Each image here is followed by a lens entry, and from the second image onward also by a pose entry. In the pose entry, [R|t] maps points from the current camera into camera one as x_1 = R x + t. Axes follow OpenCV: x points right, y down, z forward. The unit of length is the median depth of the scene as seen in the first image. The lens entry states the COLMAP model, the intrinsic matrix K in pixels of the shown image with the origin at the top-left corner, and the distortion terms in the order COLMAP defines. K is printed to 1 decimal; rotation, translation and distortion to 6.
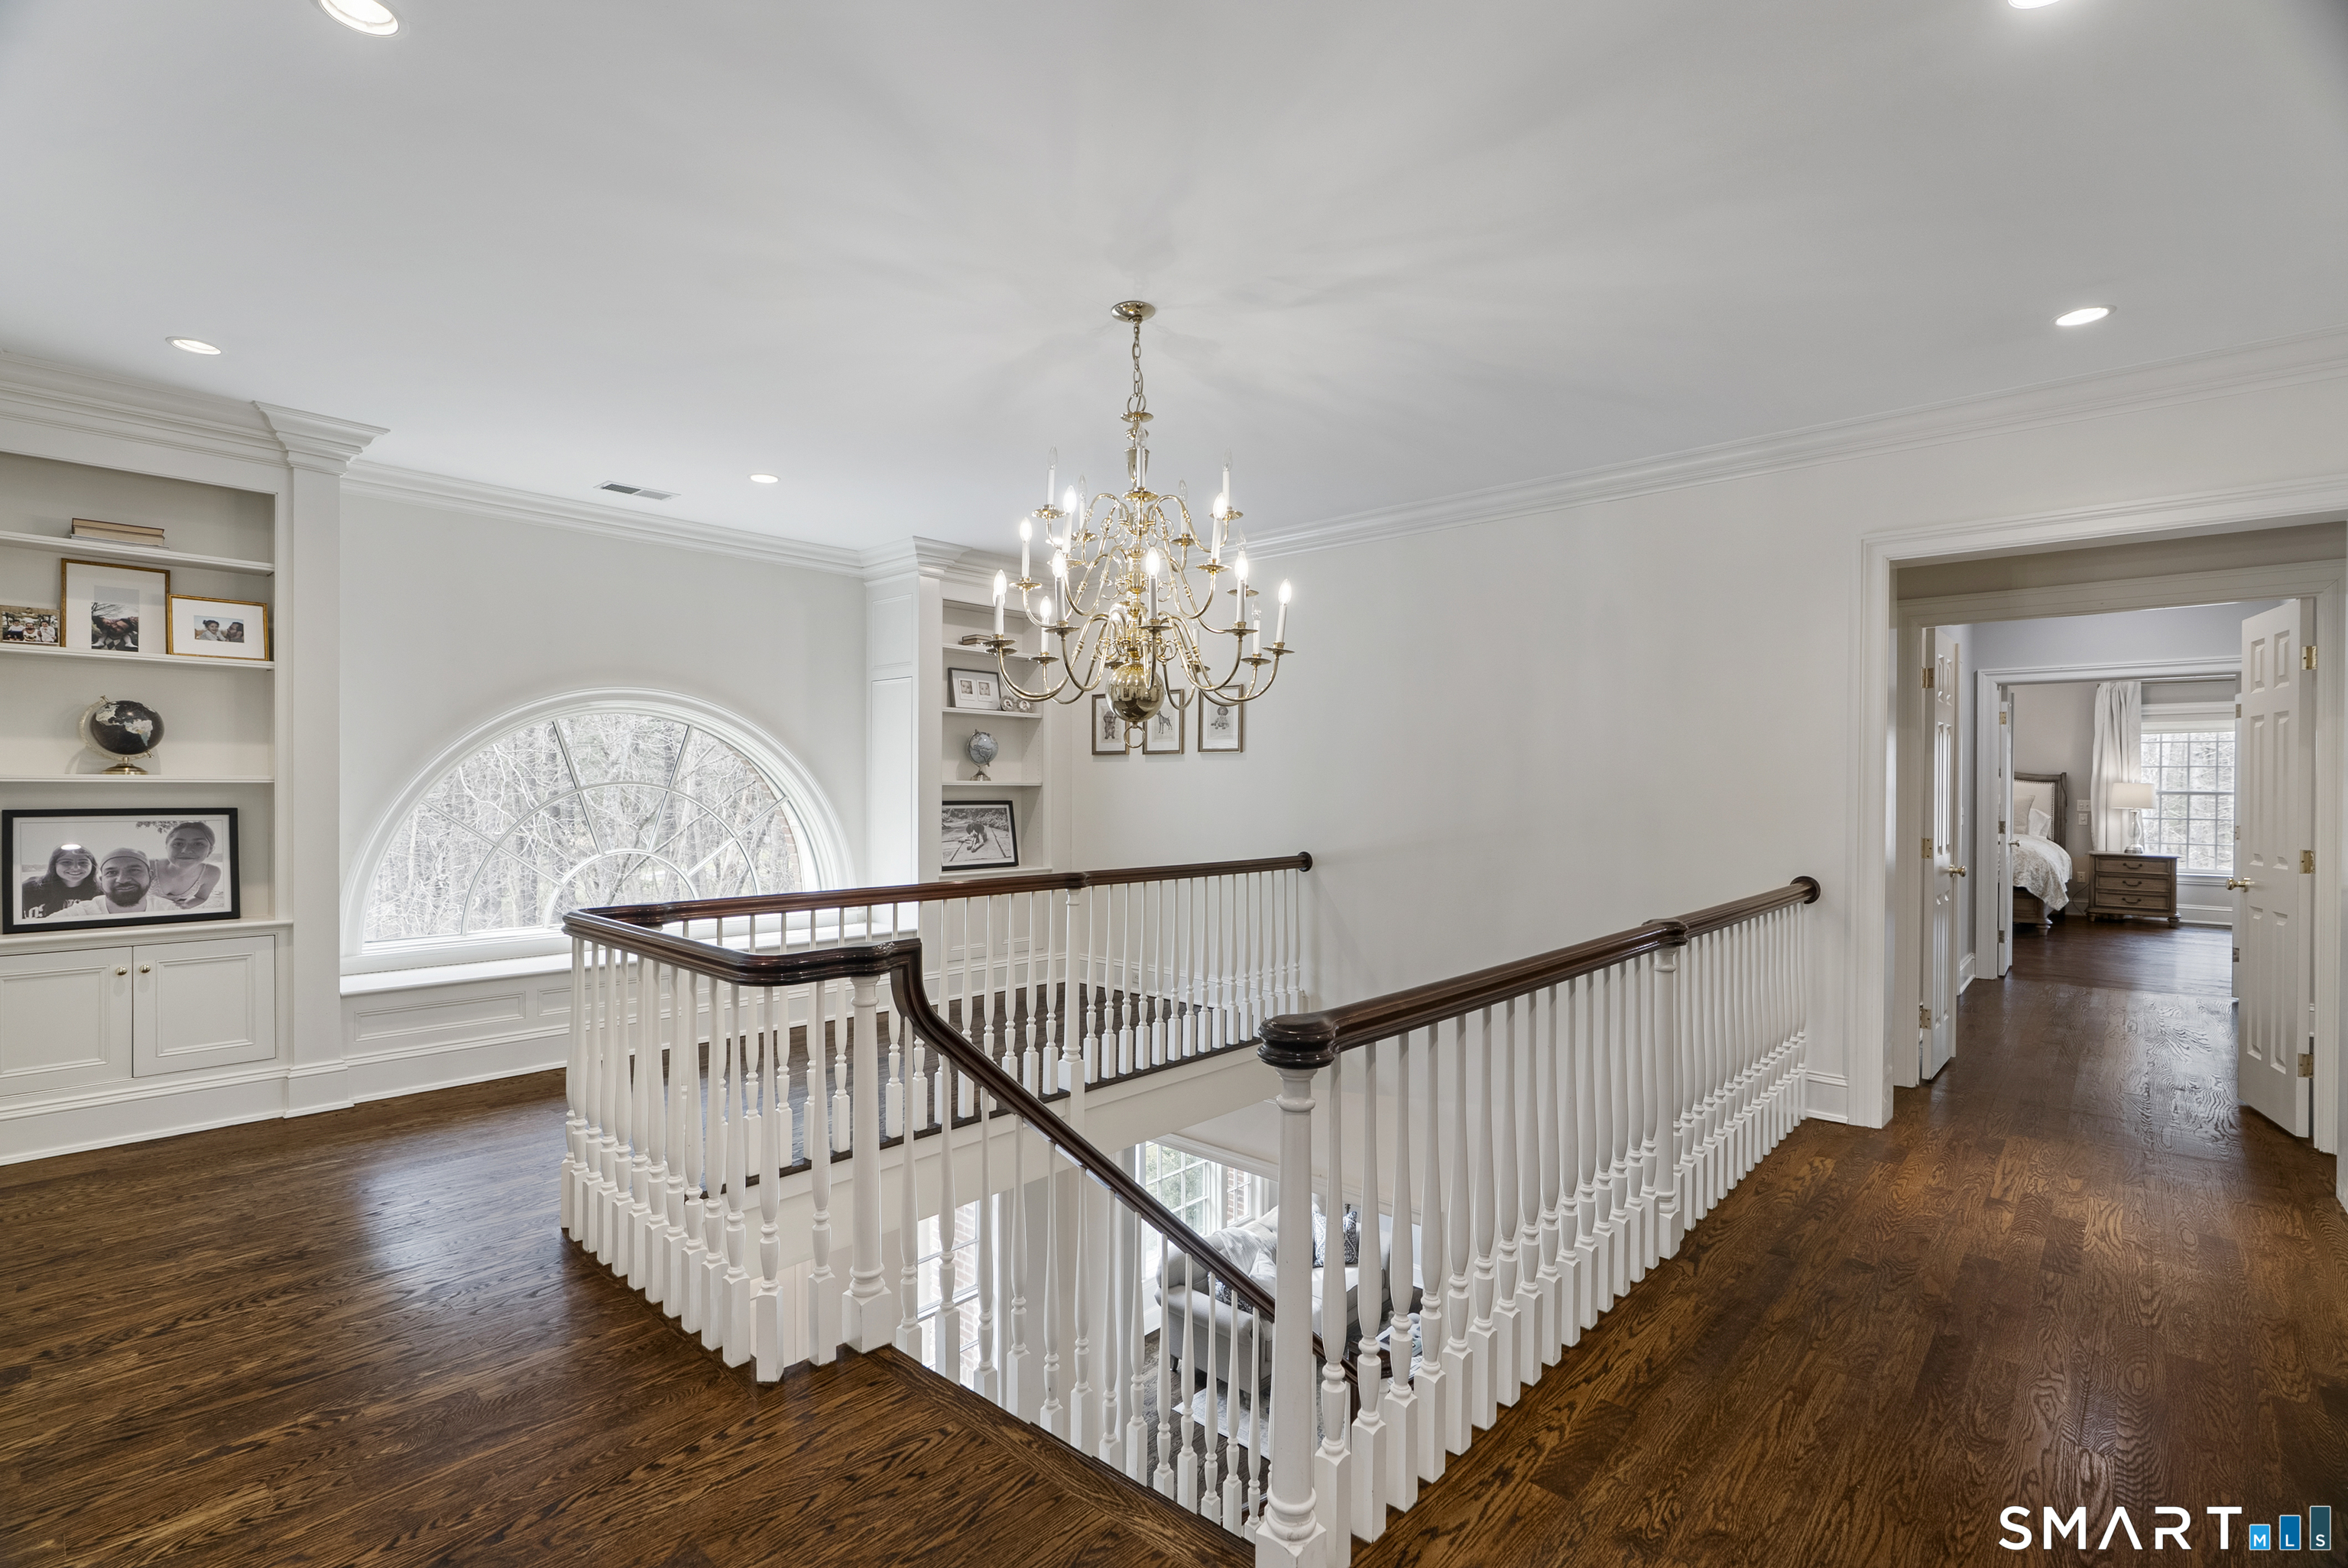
lens RADIAL K [[1066.6, 0, 1173.1], [0, 1066.6, 789.4], [0, 0, 1]] dist [0.001728, 0.000148]
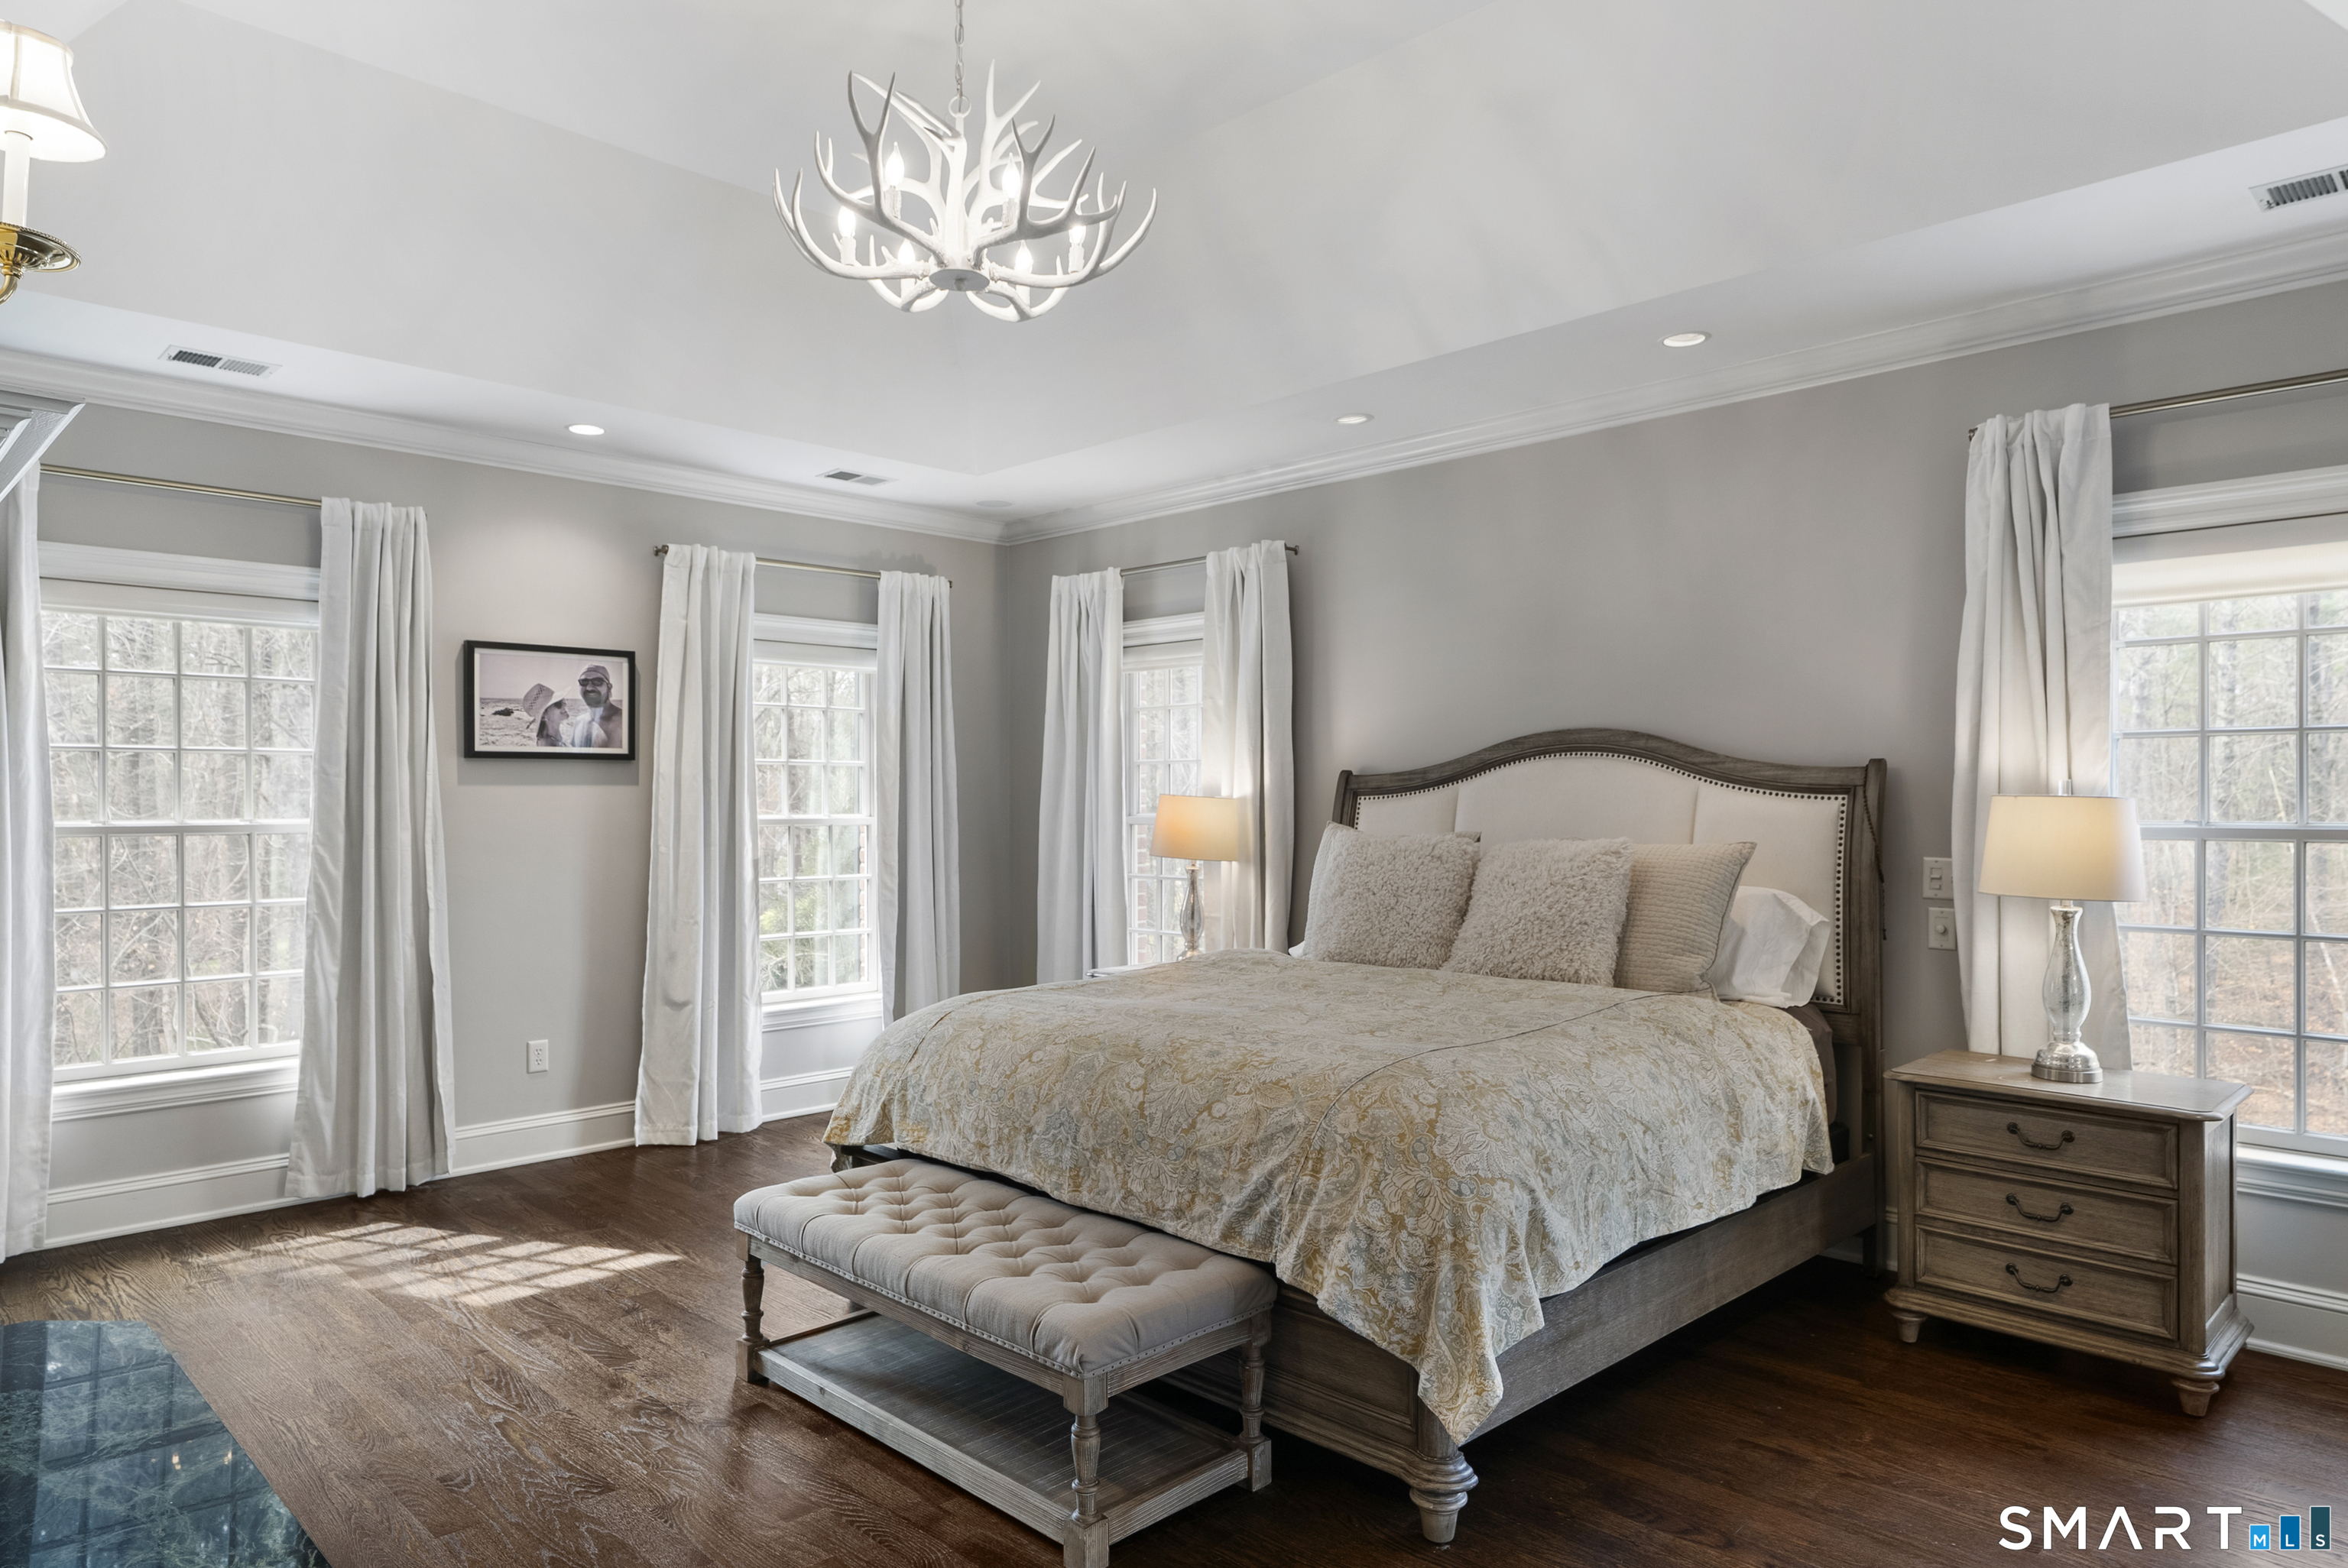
lens RADIAL K [[1431.7, 0, 1174.6], [0, 1431.7, 783.7], [0, 0, 1]] dist [-0.001377, -0.000047]
pose [[0.999019, -0.004099, -0.044096, 0.693584], [0.003607, 0.999931, -0.011220, -0.005826], [0.044139, 0.011050, 0.998964, 0.644234]]
